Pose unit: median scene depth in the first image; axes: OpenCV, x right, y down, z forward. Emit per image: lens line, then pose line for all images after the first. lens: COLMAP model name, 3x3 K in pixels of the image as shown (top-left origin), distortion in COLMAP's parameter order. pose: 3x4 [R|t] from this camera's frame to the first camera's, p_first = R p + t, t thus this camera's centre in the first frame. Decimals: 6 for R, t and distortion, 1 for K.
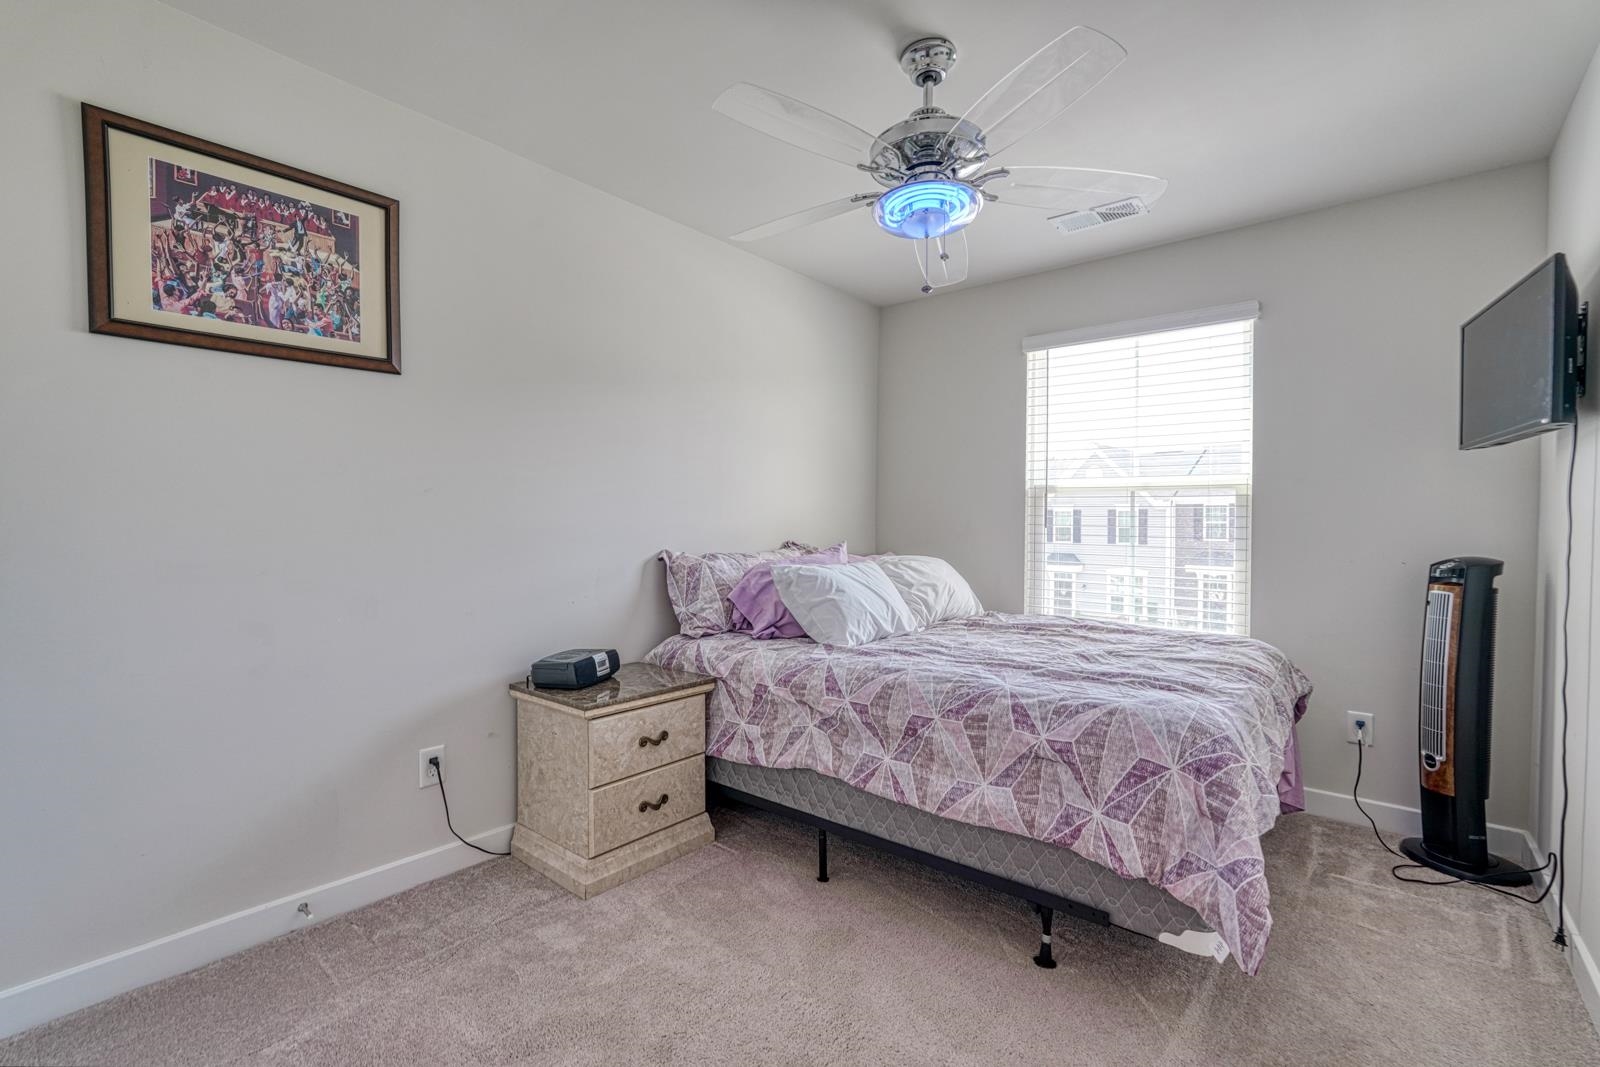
lens RADIAL K [[705.3, 0, 796.3], [0, 705.3, 533.1], [0, 0, 1]] dist [-0.017830, 0.008665]
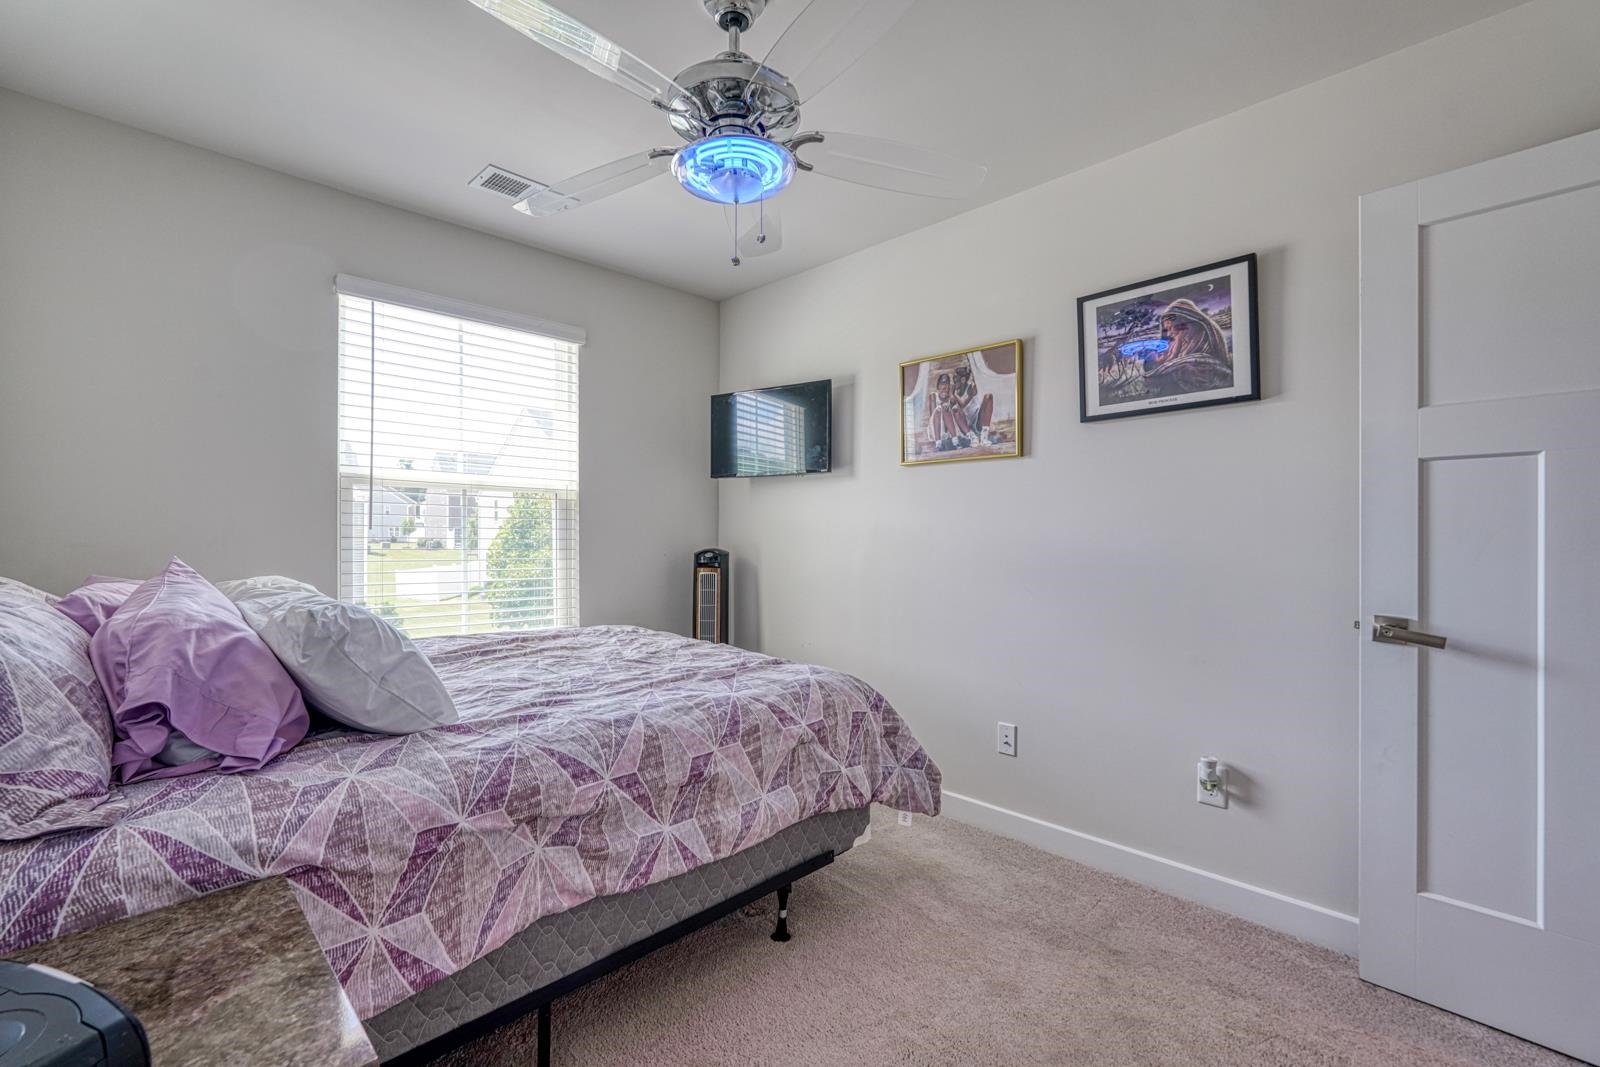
lens RADIAL K [[705.3, 0, 796.3], [0, 705.3, 533.1], [0, 0, 1]] dist [-0.017830, 0.008665]
pose [[0.095247, -0.009036, 0.995413, -0.601831], [0.004590, 0.999952, 0.008638, -0.013176], [-0.995443, 0.003747, 0.095284, 0.740515]]
